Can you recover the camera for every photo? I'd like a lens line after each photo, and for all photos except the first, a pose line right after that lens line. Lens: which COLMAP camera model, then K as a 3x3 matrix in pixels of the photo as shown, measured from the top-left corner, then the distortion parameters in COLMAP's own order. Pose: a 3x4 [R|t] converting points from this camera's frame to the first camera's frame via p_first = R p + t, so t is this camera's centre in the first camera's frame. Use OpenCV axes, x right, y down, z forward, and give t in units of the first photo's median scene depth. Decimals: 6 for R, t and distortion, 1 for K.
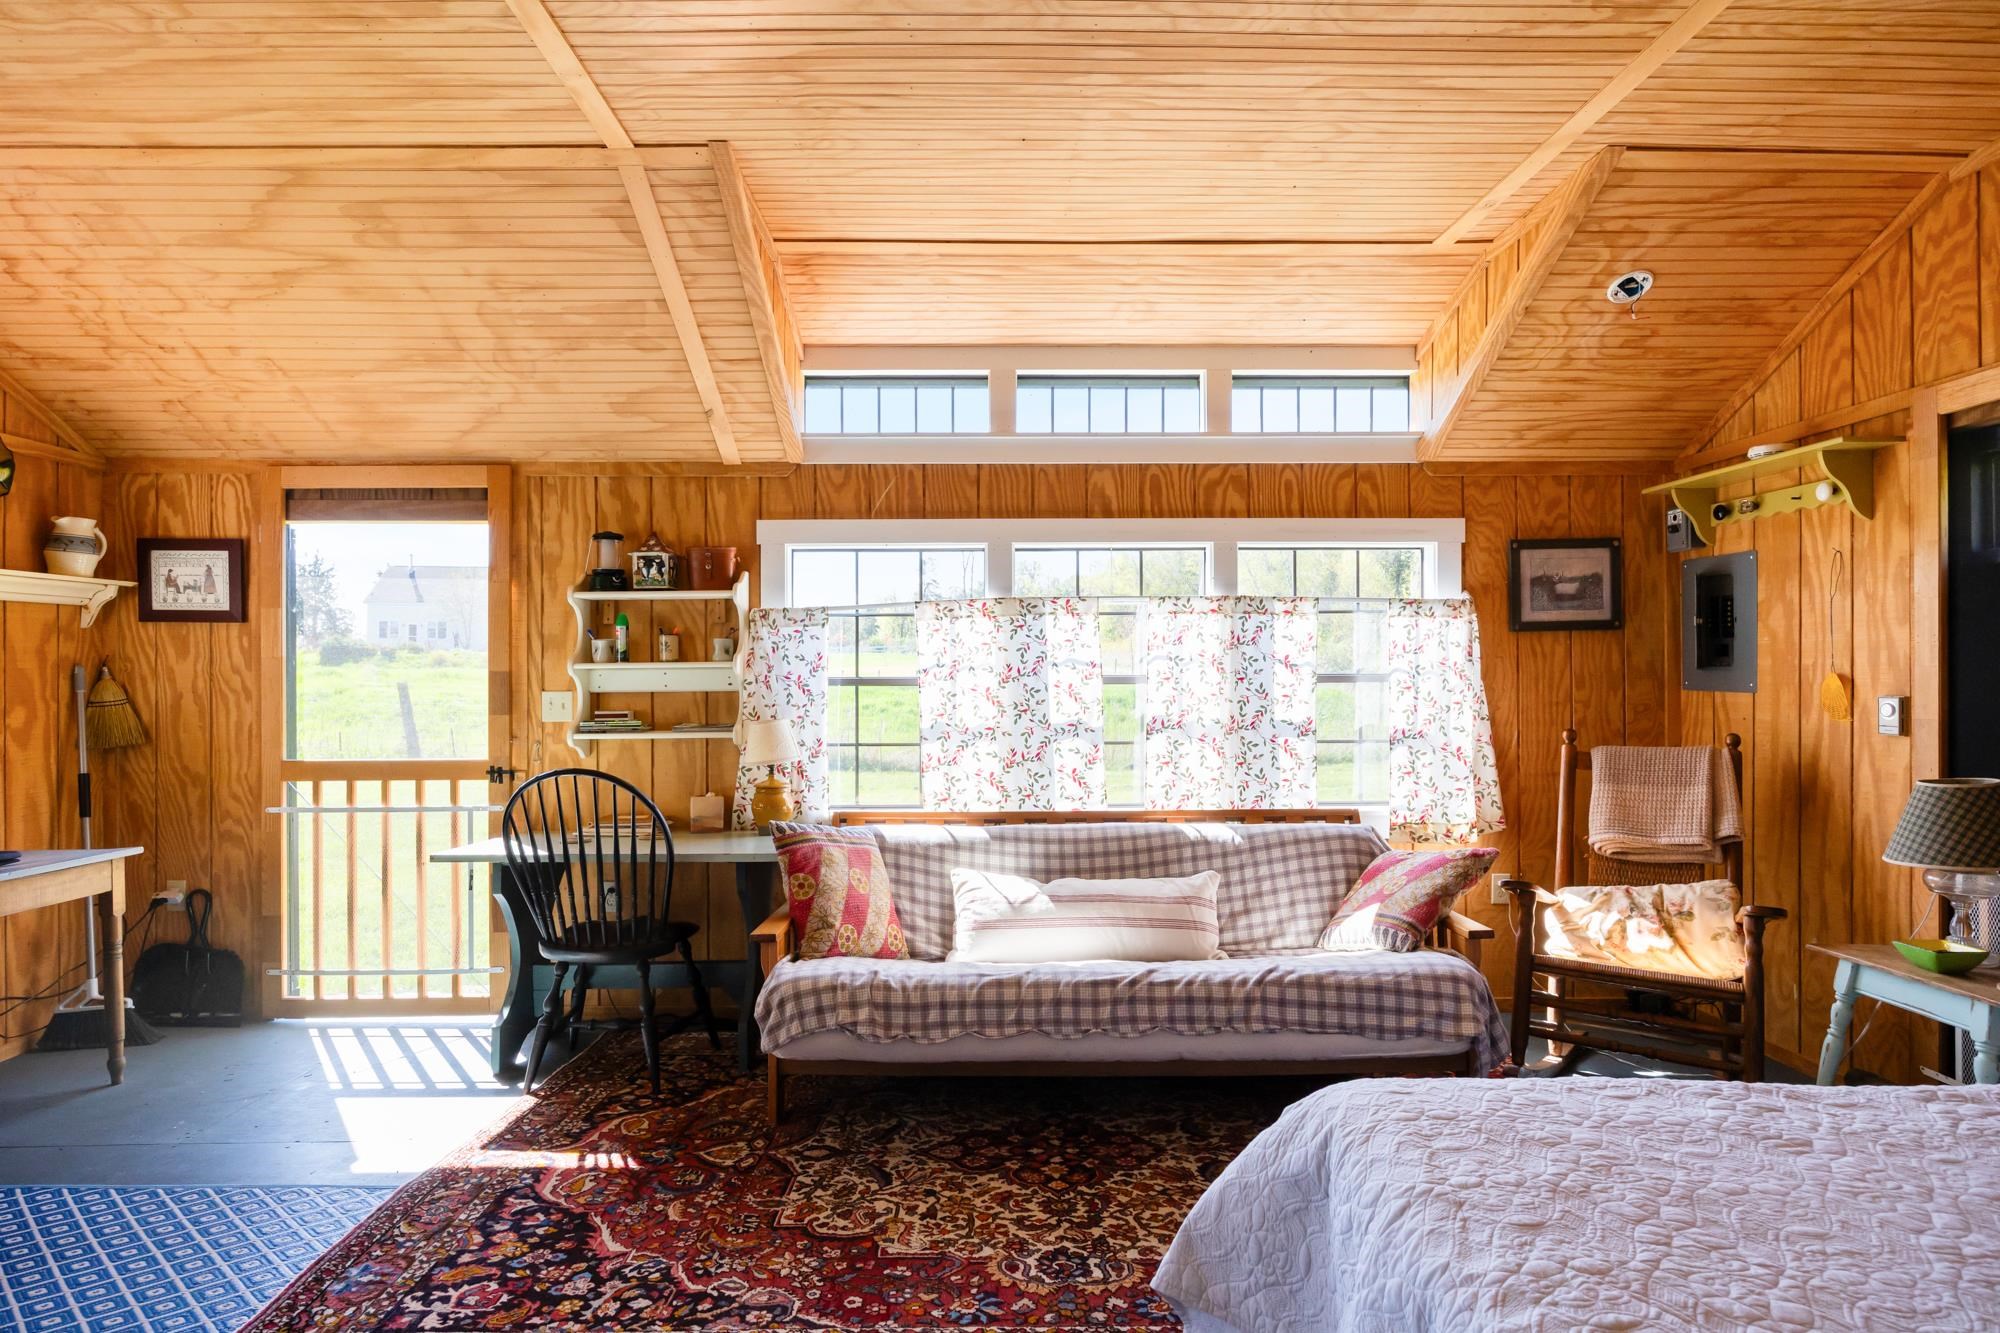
lens RADIAL K [[1097.0, 0, 997.6], [0, 1097.0, 673.7], [0, 0, 1]] dist [-0.000259, -0.000210]
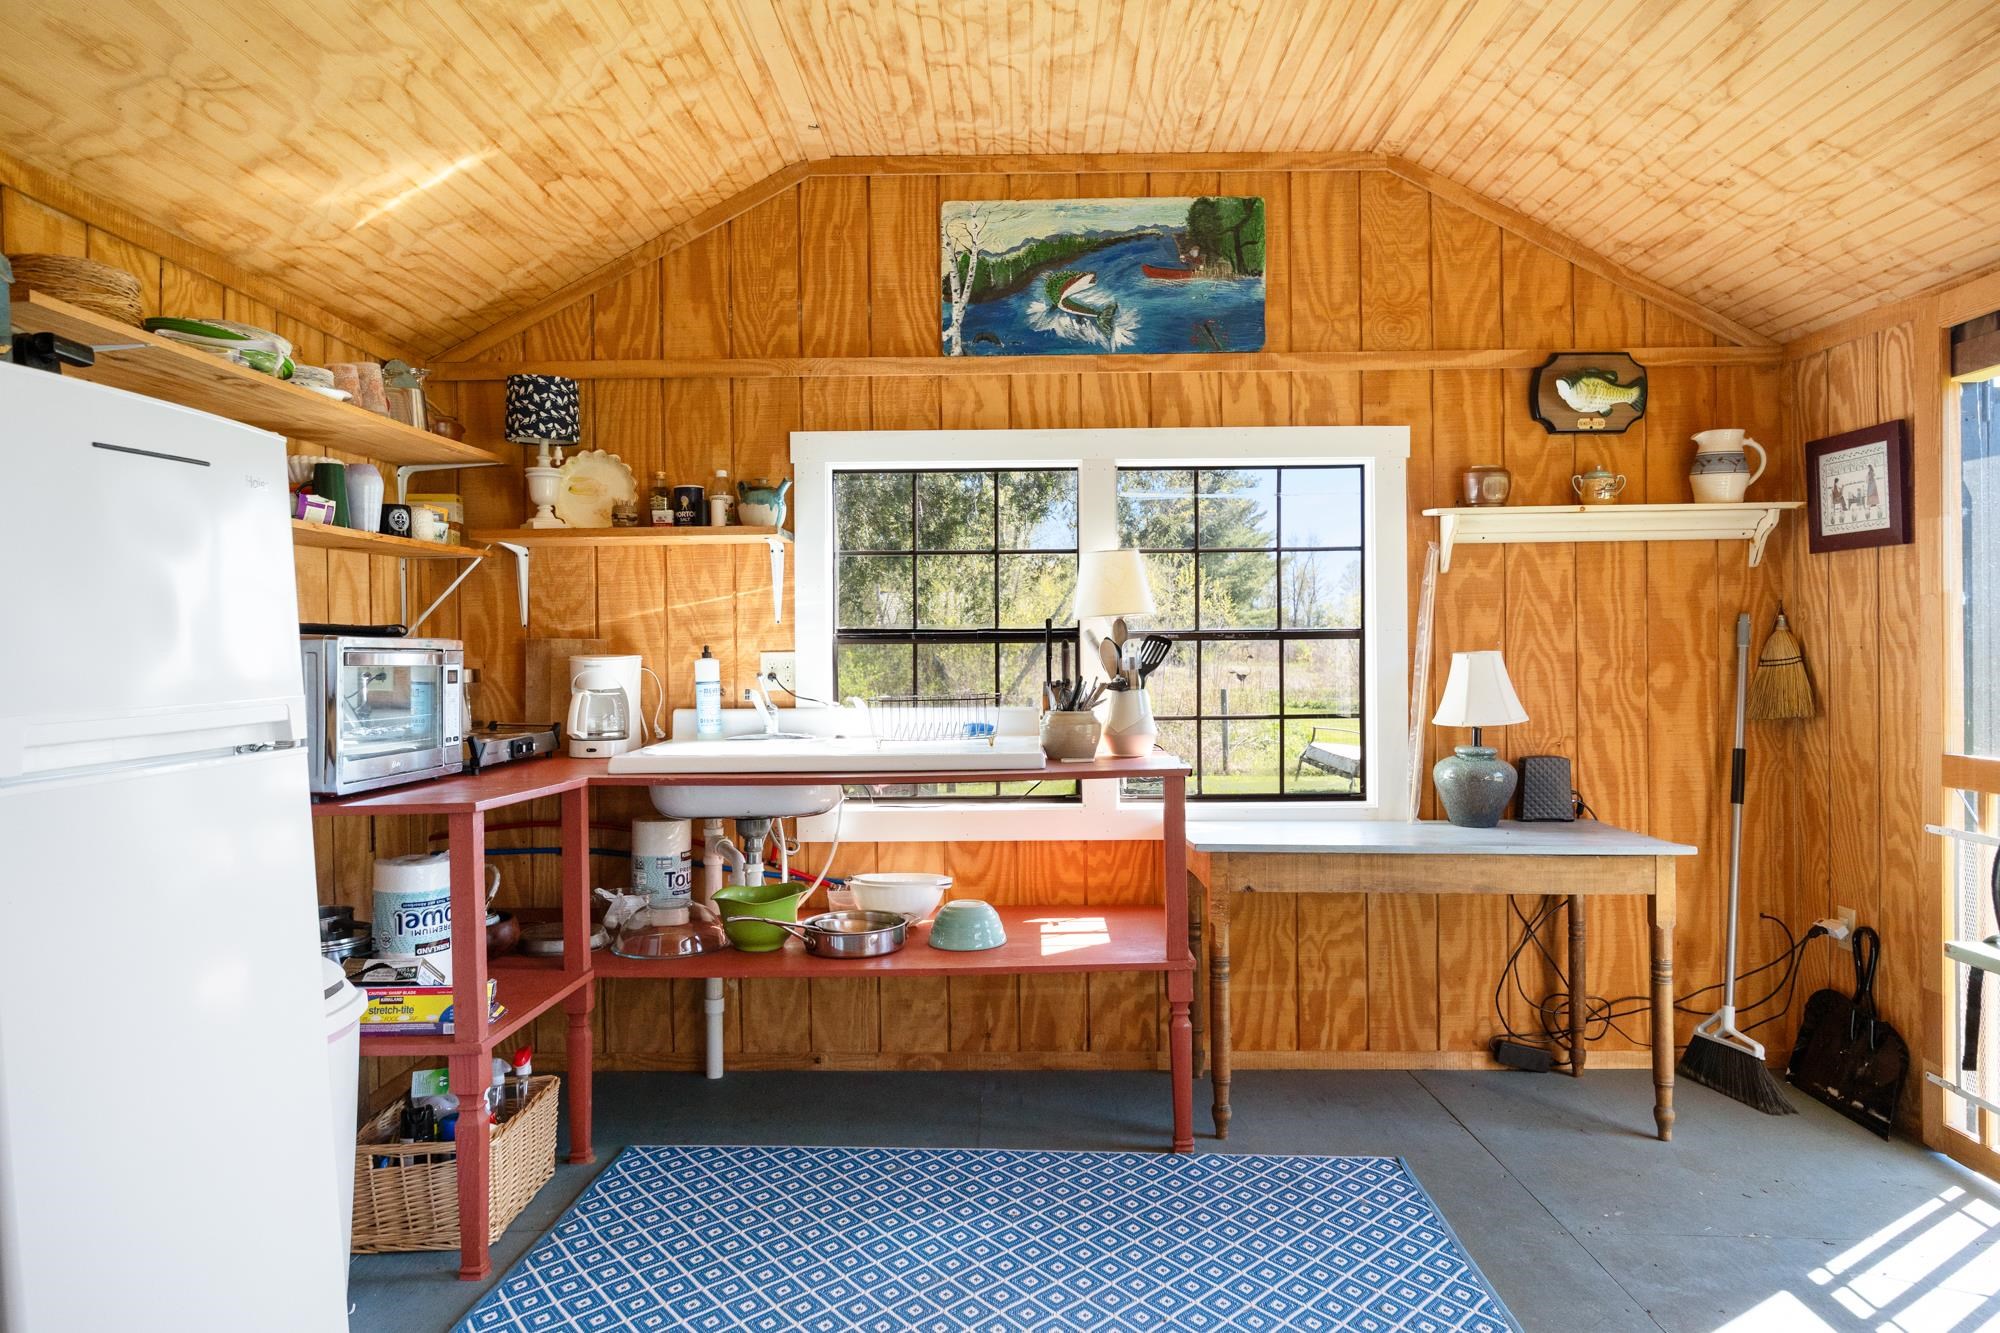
lens RADIAL K [[1298.3, 0, 1000.8], [0, 1298.3, 661.9], [0, 0, 1]] dist [0.008725, 0.000806]
pose [[-0.029130, 0.011764, -0.999506, 0.126649], [0.009040, 0.999893, 0.011505, 0.011391], [0.999535, -0.008700, -0.029233, 0.470420]]
